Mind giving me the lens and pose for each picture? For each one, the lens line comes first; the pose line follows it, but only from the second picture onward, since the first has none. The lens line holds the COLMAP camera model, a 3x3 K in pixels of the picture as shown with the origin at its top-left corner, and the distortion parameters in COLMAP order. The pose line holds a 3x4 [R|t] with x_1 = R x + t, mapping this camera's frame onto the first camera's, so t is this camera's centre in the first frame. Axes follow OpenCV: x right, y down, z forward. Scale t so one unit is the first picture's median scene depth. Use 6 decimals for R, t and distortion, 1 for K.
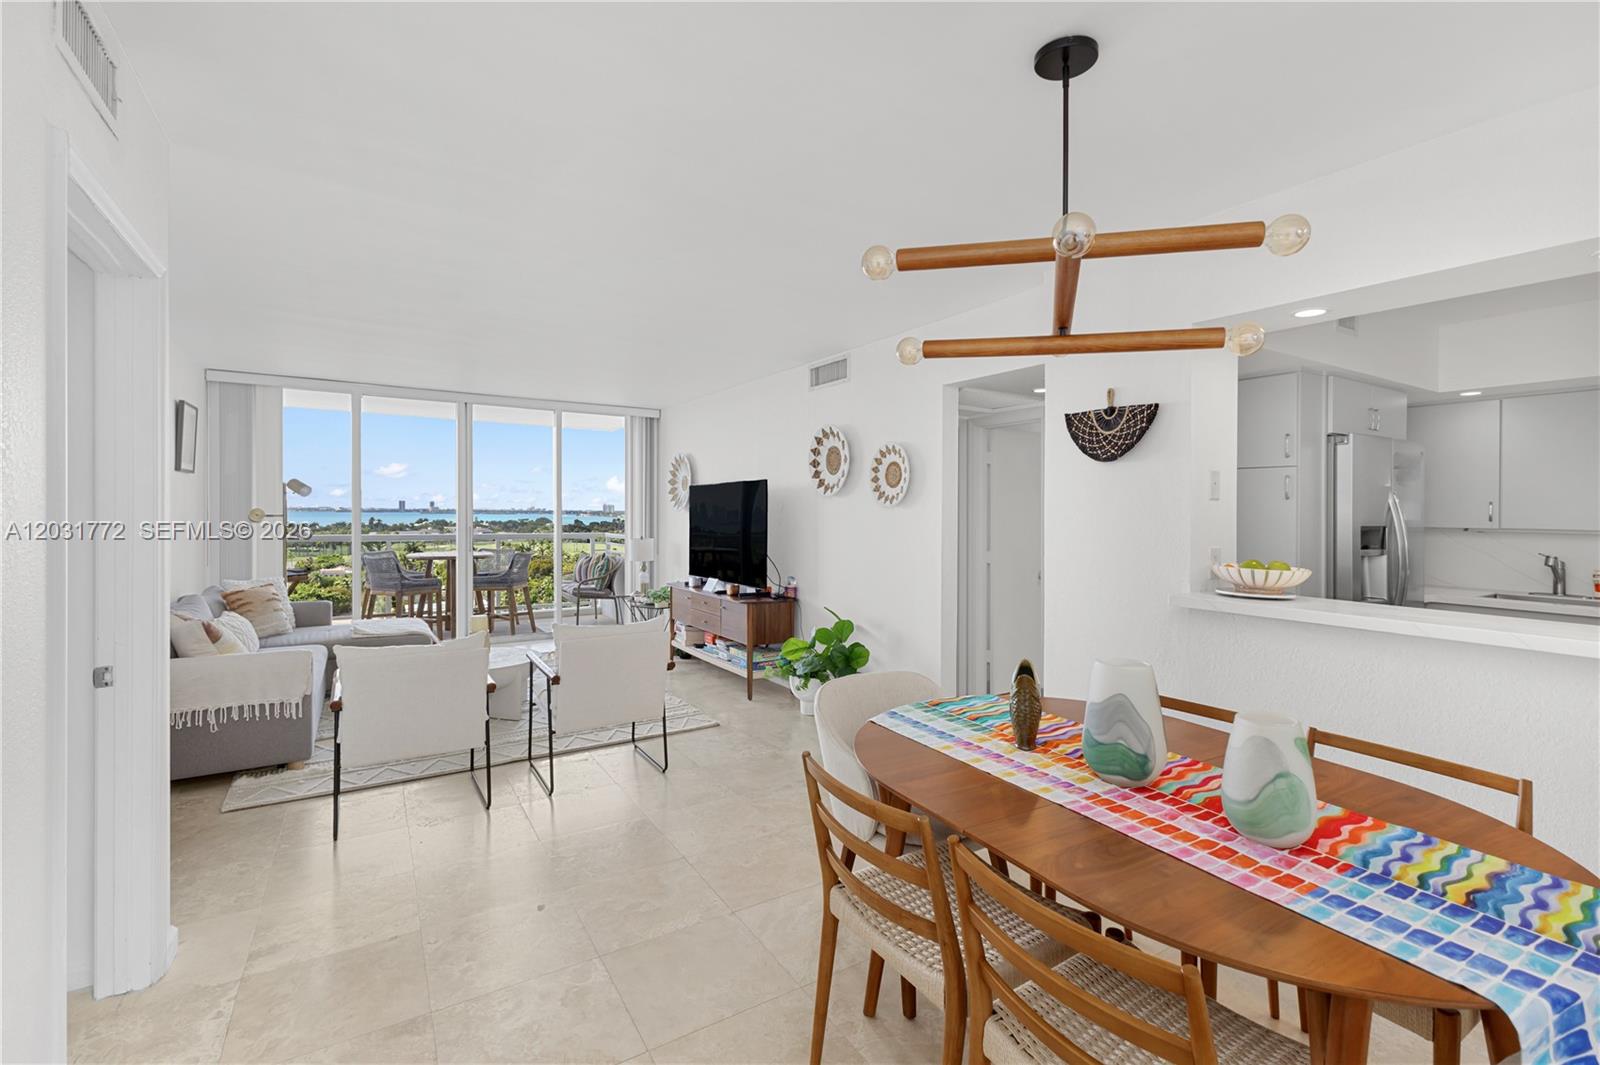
lens RADIAL K [[717.7, 0, 800.0], [0, 717.7, 532.5], [0, 0, 1]] dist [0.031475, 0.000093]
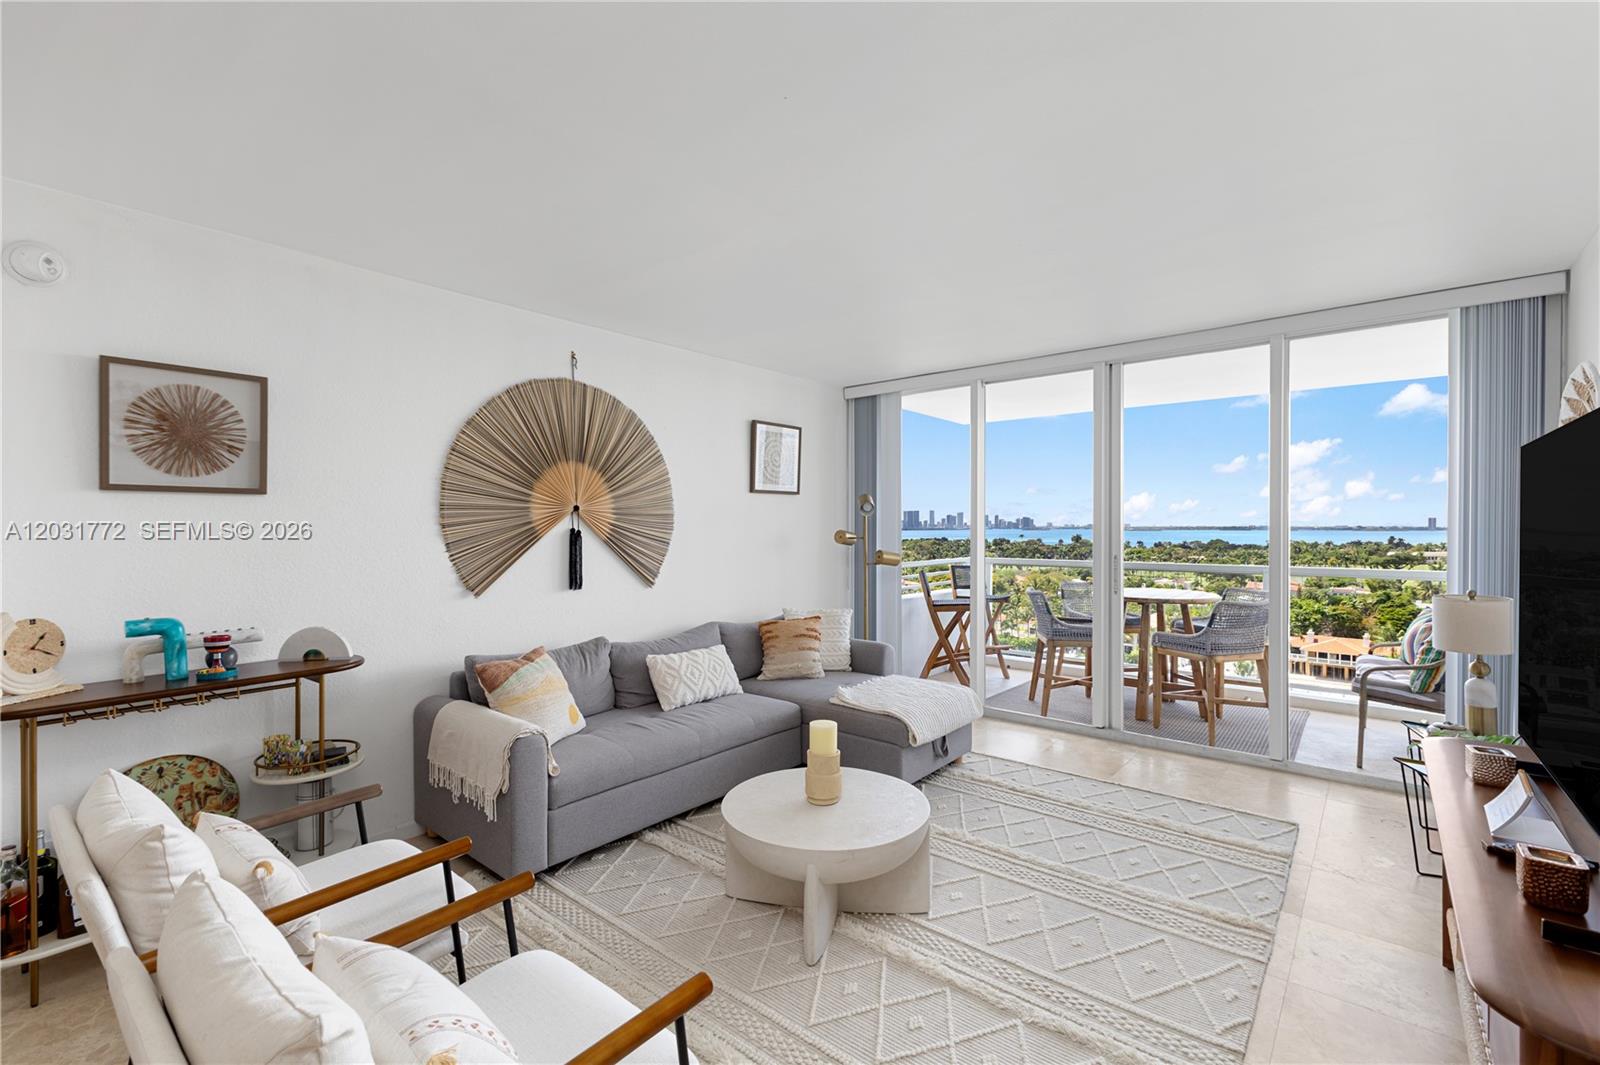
lens RADIAL K [[684.1, 0, 785.6], [0, 684.1, 530.8], [0, 0, 1]] dist [0.000981, 0.000089]
pose [[0.326534, -0.002016, -0.945183, 0.031262], [-0.024121, 0.999654, -0.010465, -0.020078], [0.944878, 0.026216, 0.326372, 0.638796]]
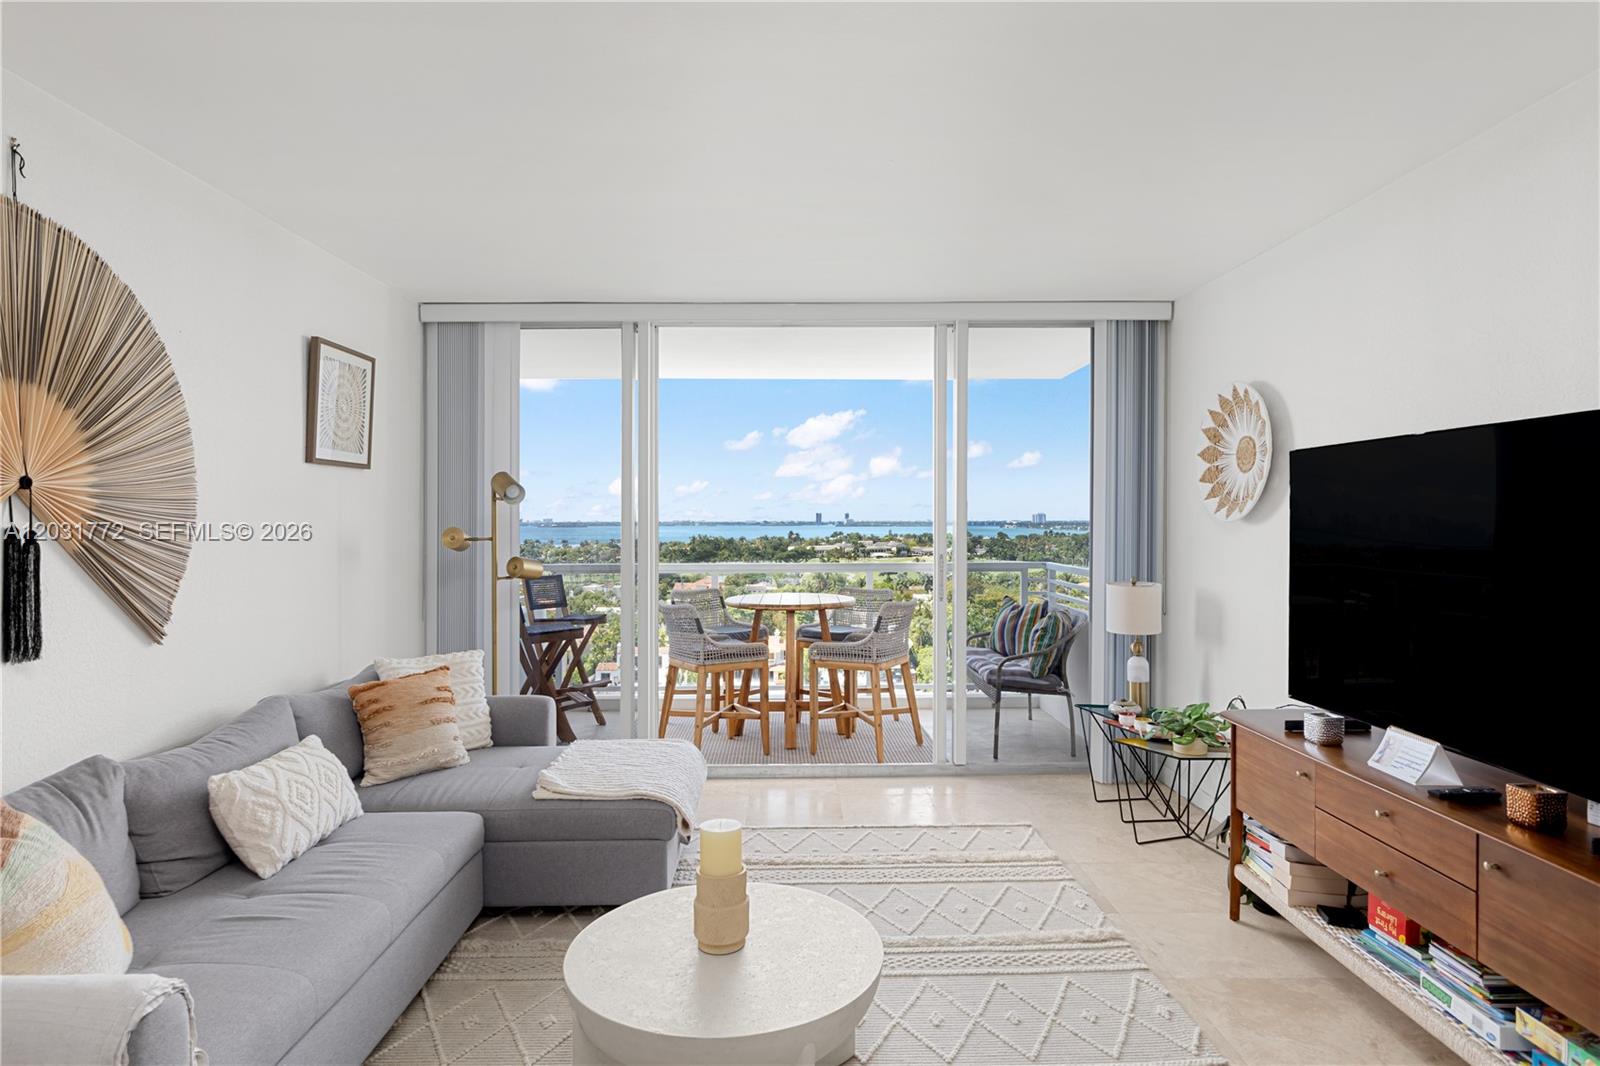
lens RADIAL K [[906.0, 0, 791.6], [0, 906.0, 520.7], [0, 0, 1]] dist [-0.001495, 0.000291]
pose [[0.864223, -0.011188, -0.502985, -0.150092], [-0.004152, 0.999560, -0.029368, -0.017024], [0.503092, 0.027469, 0.863796, 0.503248]]
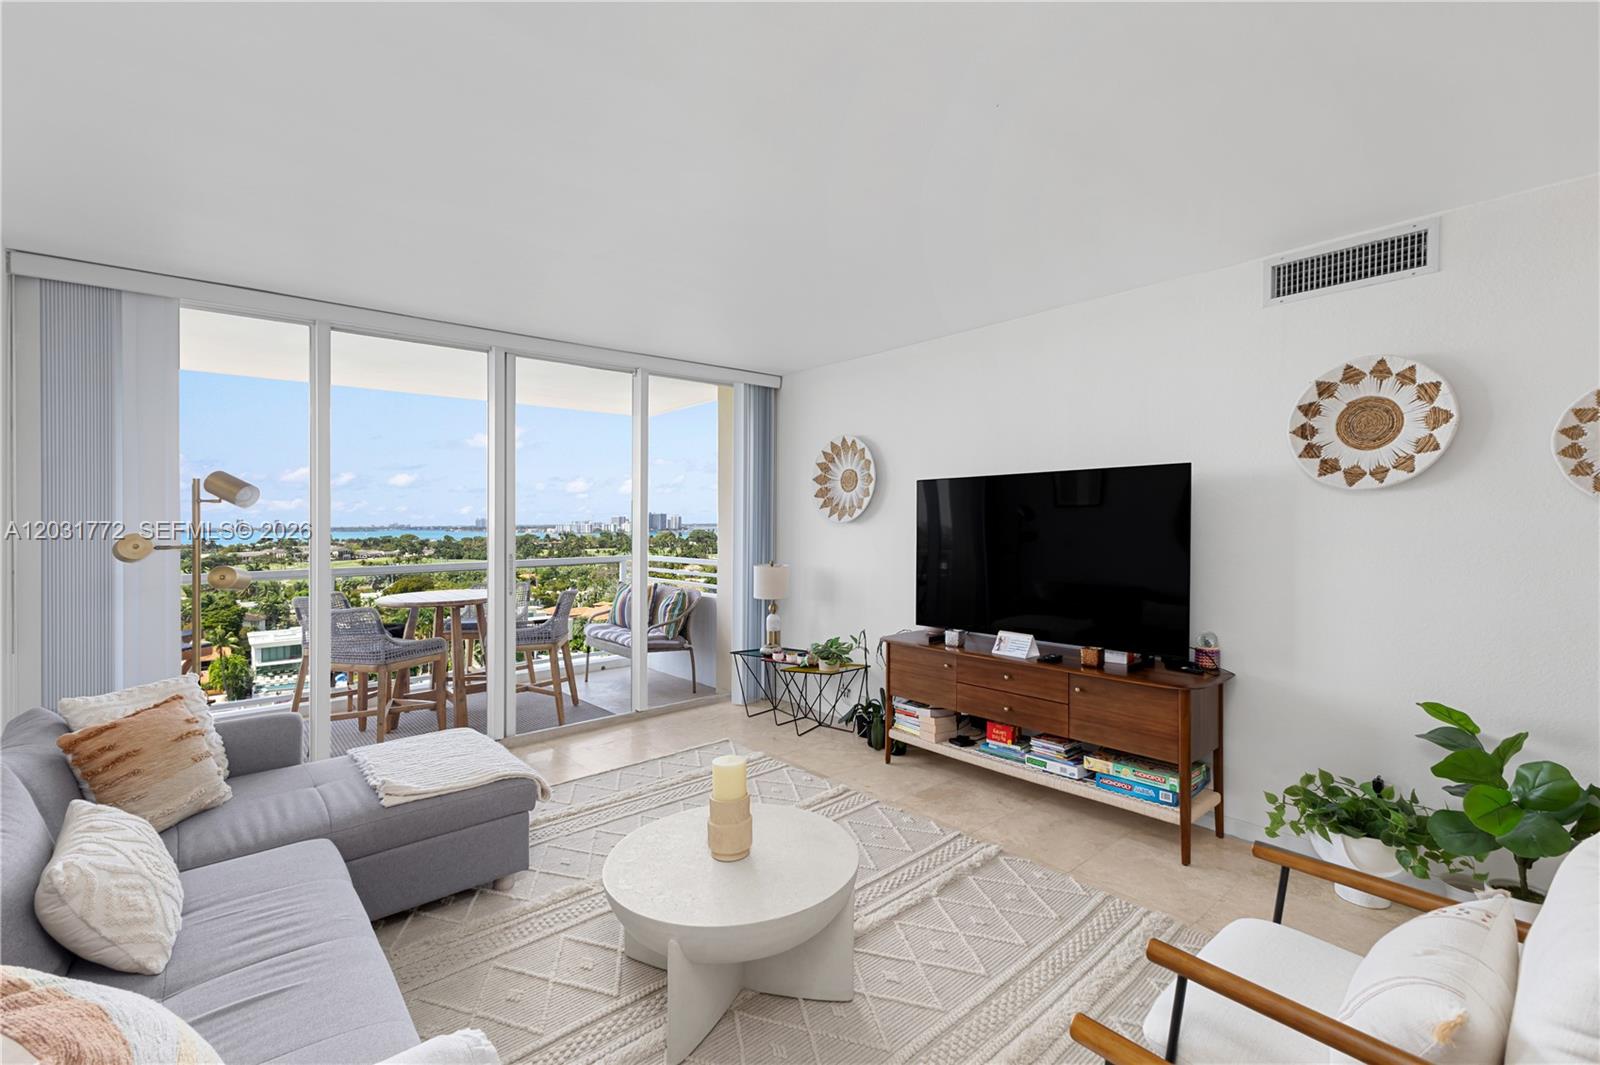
lens RADIAL K [[695.6, 0, 824.6], [0, 695.6, 532.4], [0, 0, 1]] dist [0.001612, 0.000501]
pose [[0.982393, -0.020747, 0.185670, -0.368408], [0.023271, 0.999664, -0.011420, -0.017003], [-0.185370, 0.015540, 0.982546, 0.447487]]
